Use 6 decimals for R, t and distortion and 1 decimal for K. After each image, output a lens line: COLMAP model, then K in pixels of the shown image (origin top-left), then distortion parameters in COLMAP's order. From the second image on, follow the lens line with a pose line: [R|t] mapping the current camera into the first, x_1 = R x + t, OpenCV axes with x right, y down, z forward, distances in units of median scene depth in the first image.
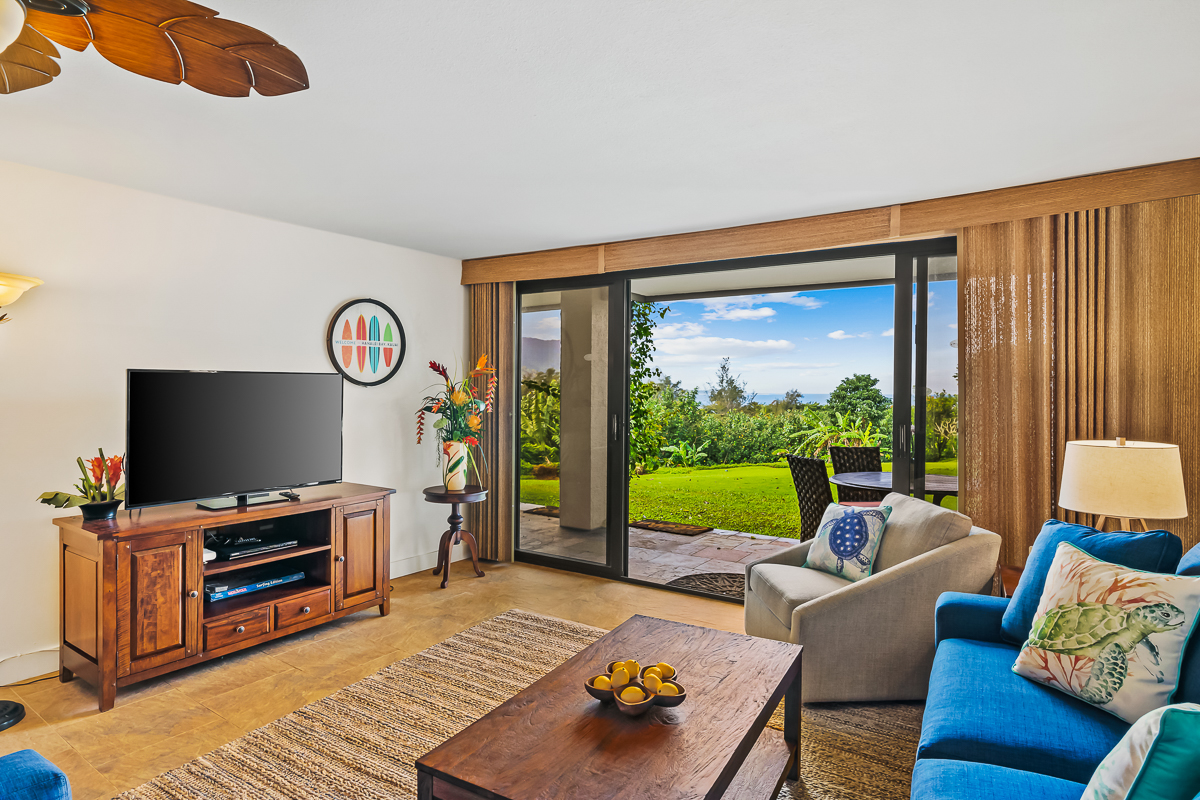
lens RADIAL K [[660.6, 0, 601.1], [0, 660.6, 392.7], [0, 0, 1]] dist [-0.003471, -0.000616]
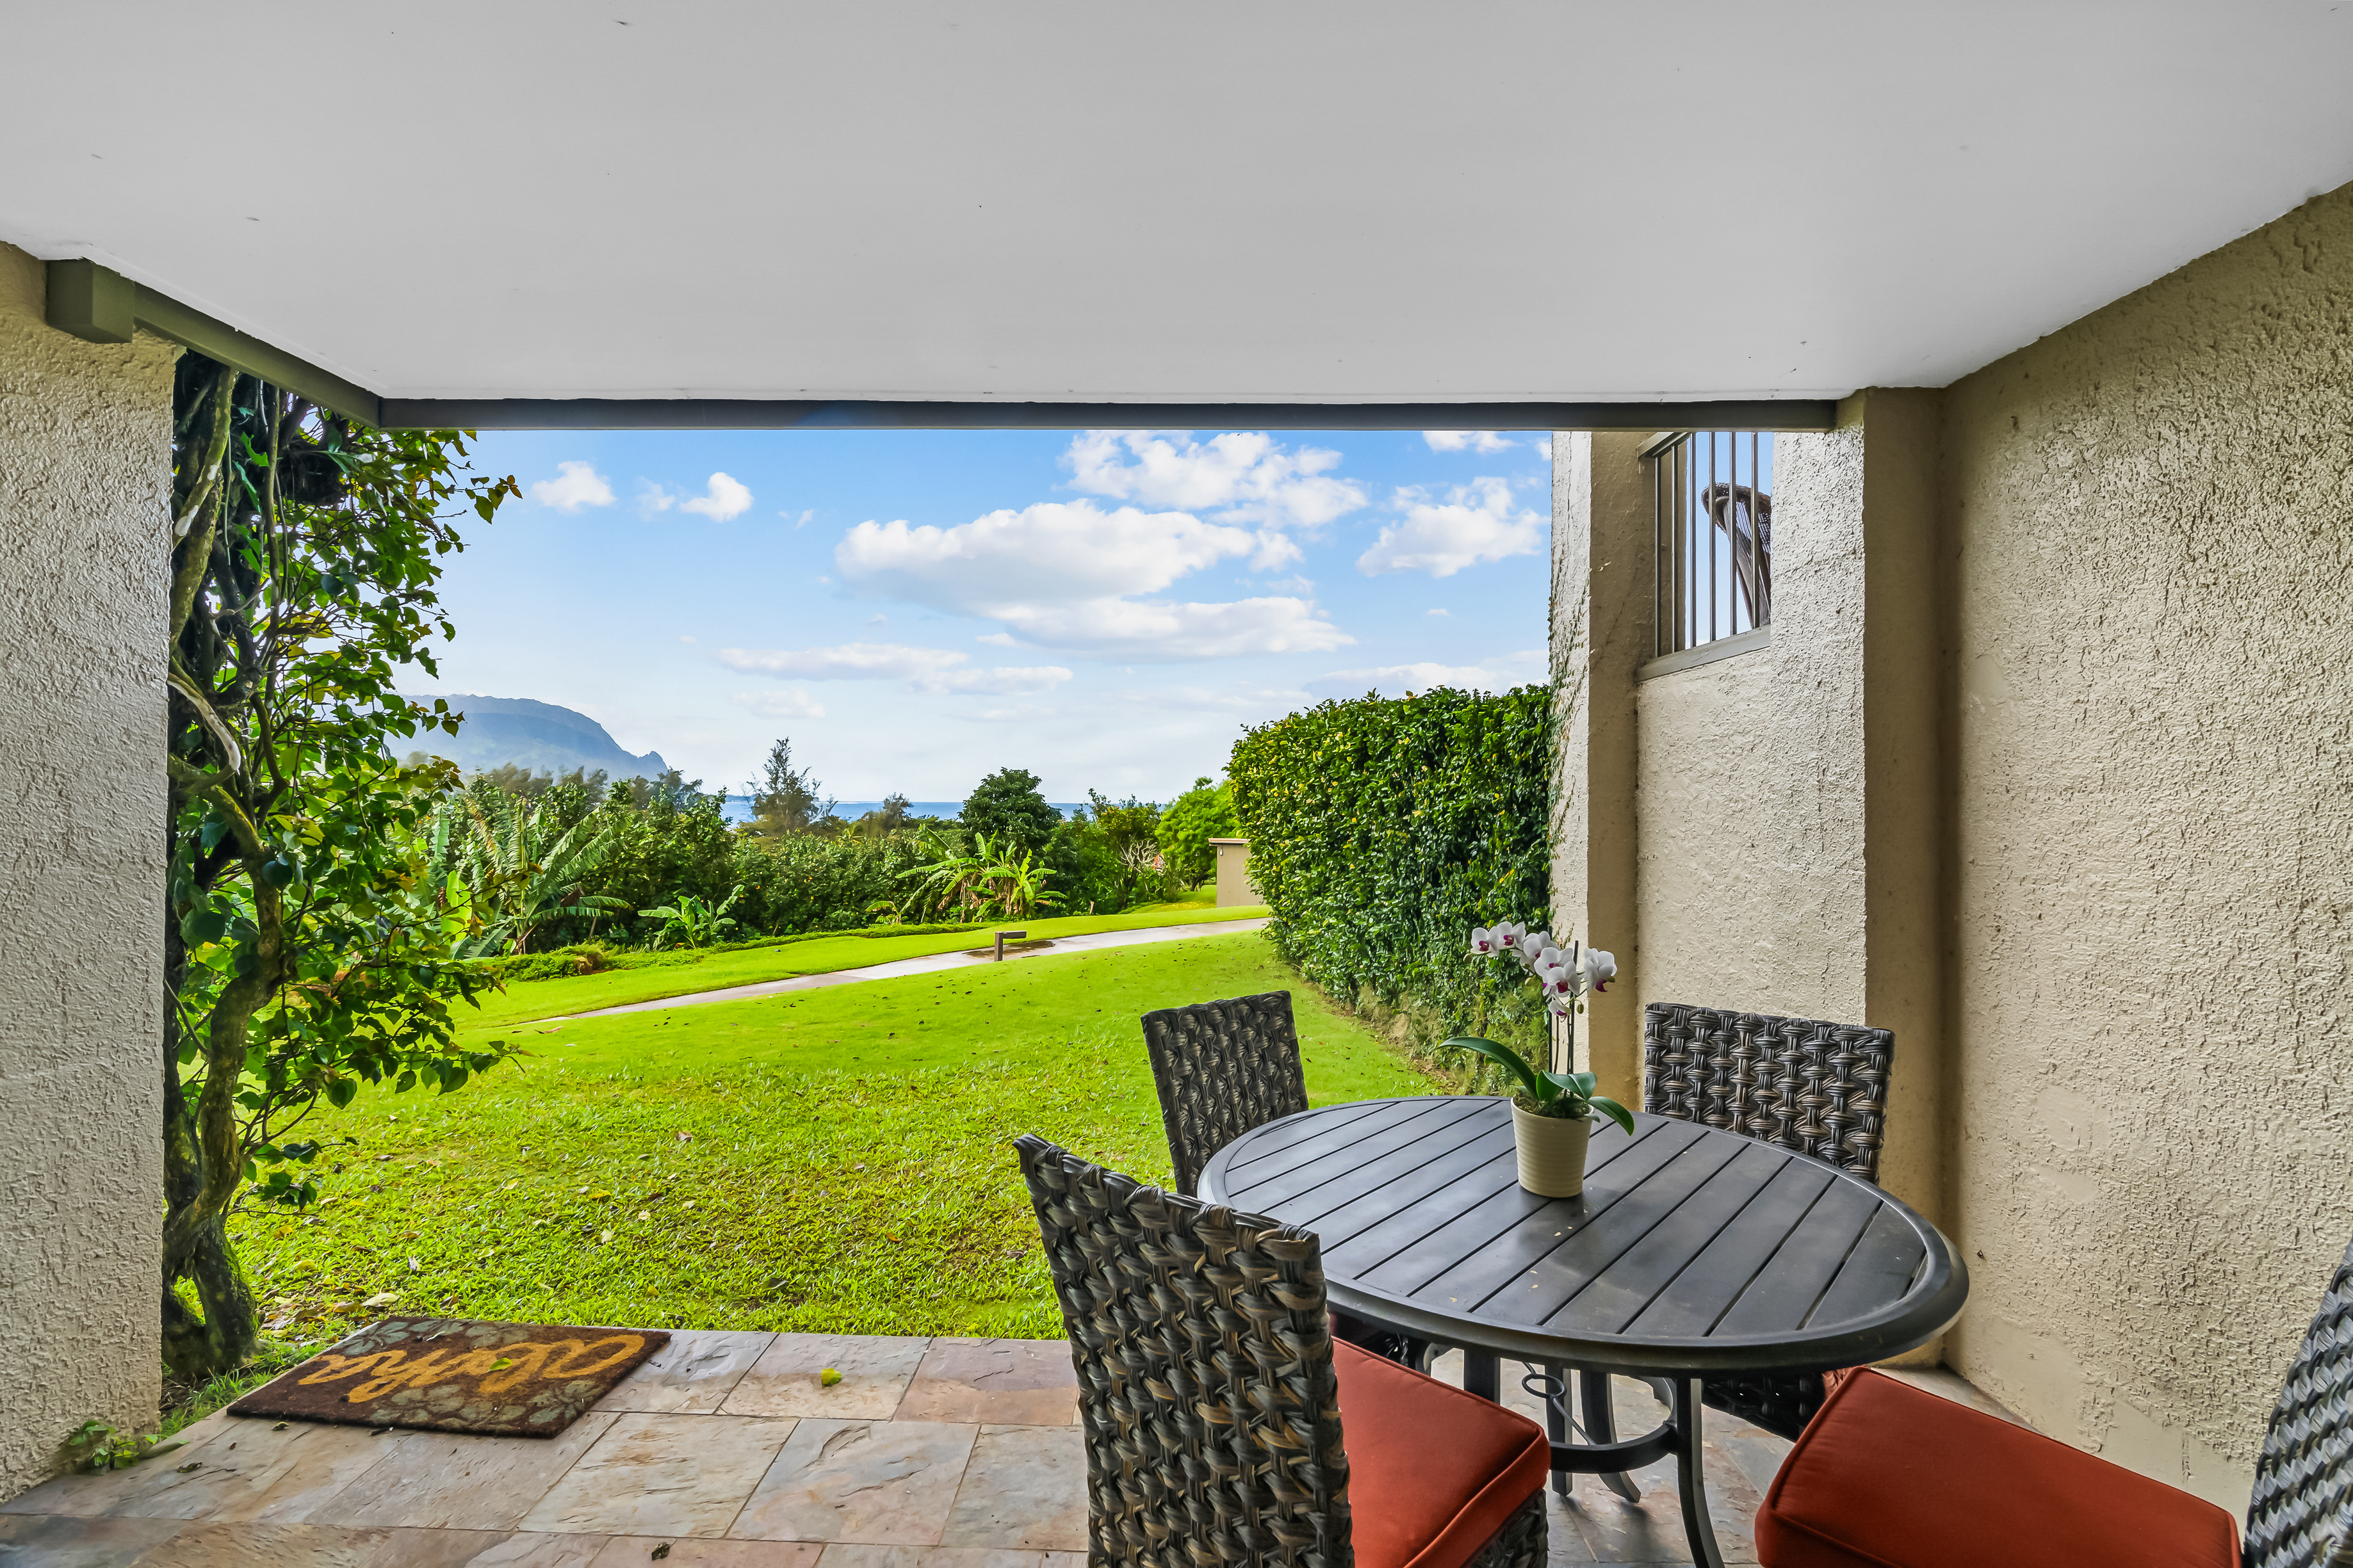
lens RADIAL K [[1069.4, 0, 1176.5], [0, 1069.4, 784.0], [0, 0, 1]] dist [-0.025054, 0.000051]
pose [[0.857797, 0.008504, 0.513919, 0.114662], [-0.000701, 0.999882, -0.015375, 0.001073], [-0.513989, 0.012829, 0.857701, 0.496307]]
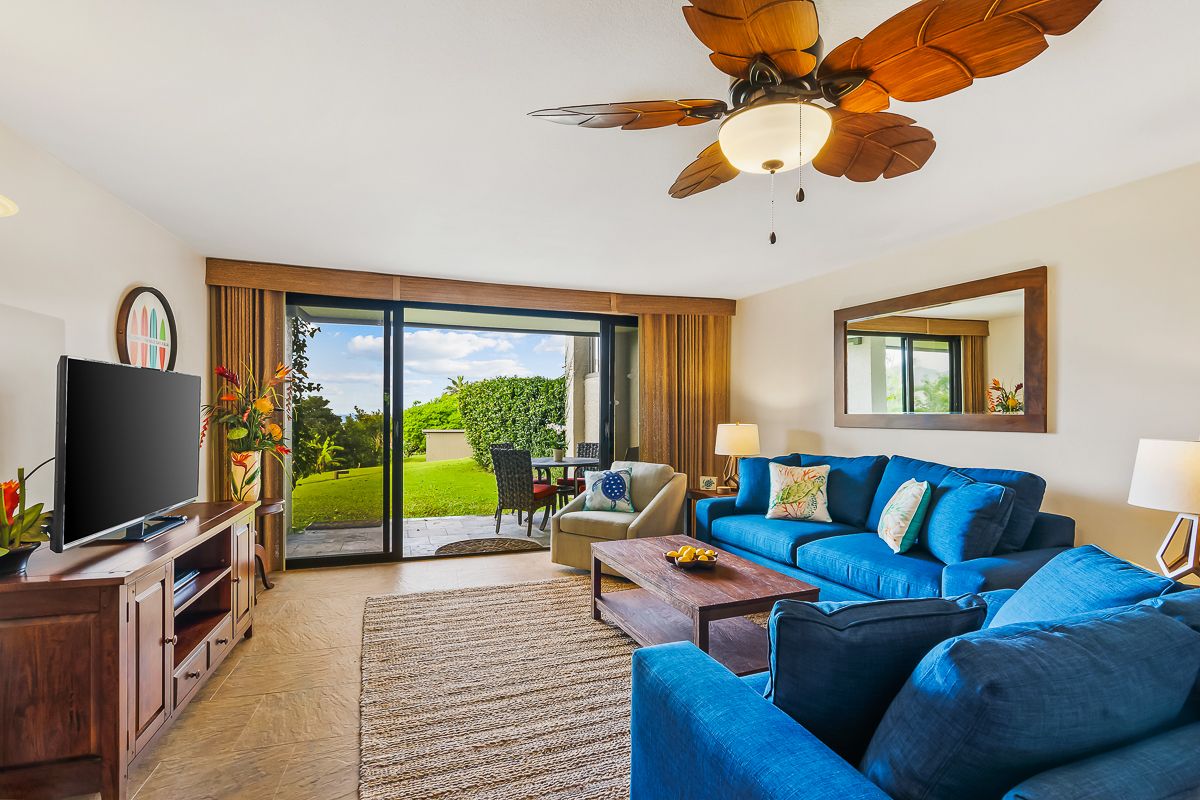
lens RADIAL K [[552.2, 0, 603.4], [0, 552.2, 419.0], [0, 0, 1]] dist [-0.018155, 0.000283]
pose [[0.609949, -0.012365, 0.792344, -0.336116], [0.003365, 0.999910, 0.013014, 0.010772], [-0.792433, -0.005272, 0.609936, 0.070079]]
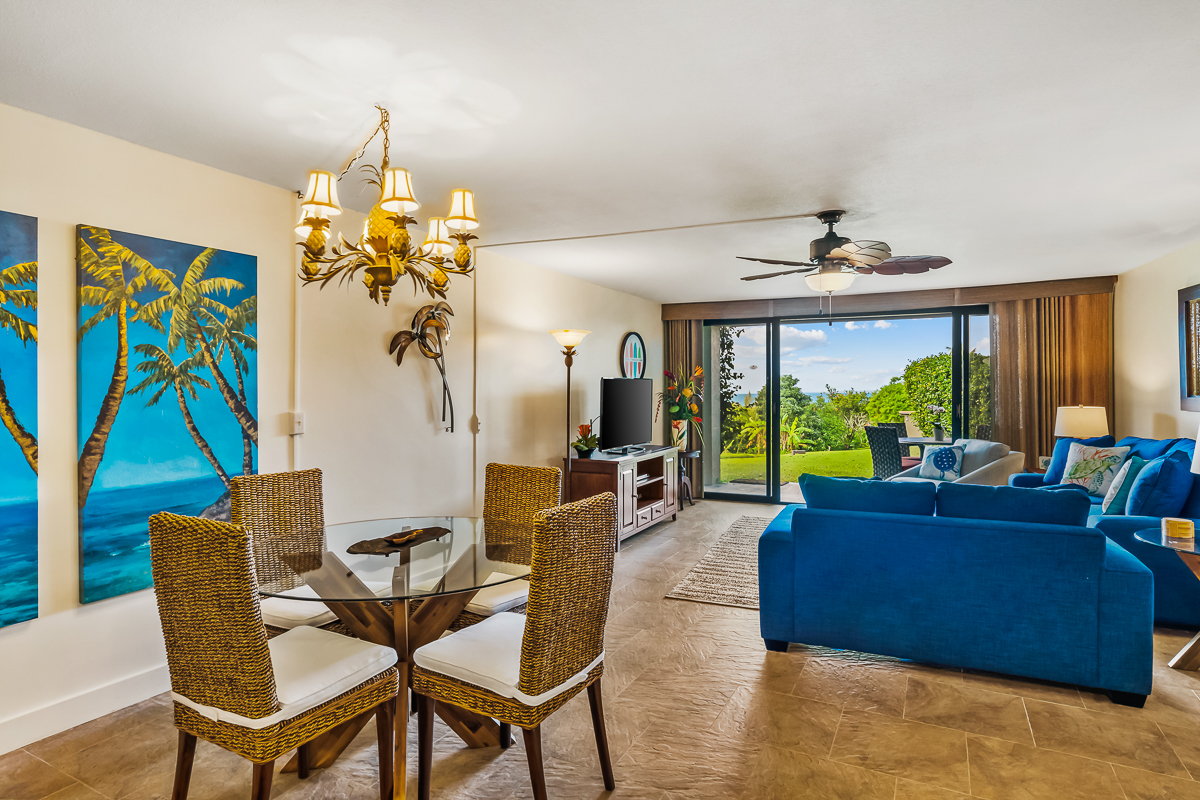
lens RADIAL K [[656.4, 0, 595.6], [0, 656.4, 388.0], [0, 0, 1]] dist [-0.003888, -0.000713]
pose [[0.991117, -0.009922, 0.132623, -0.400679], [0.011167, 0.999900, -0.008642, 0.003956], [-0.132524, 0.010046, 0.991129, -0.349680]]
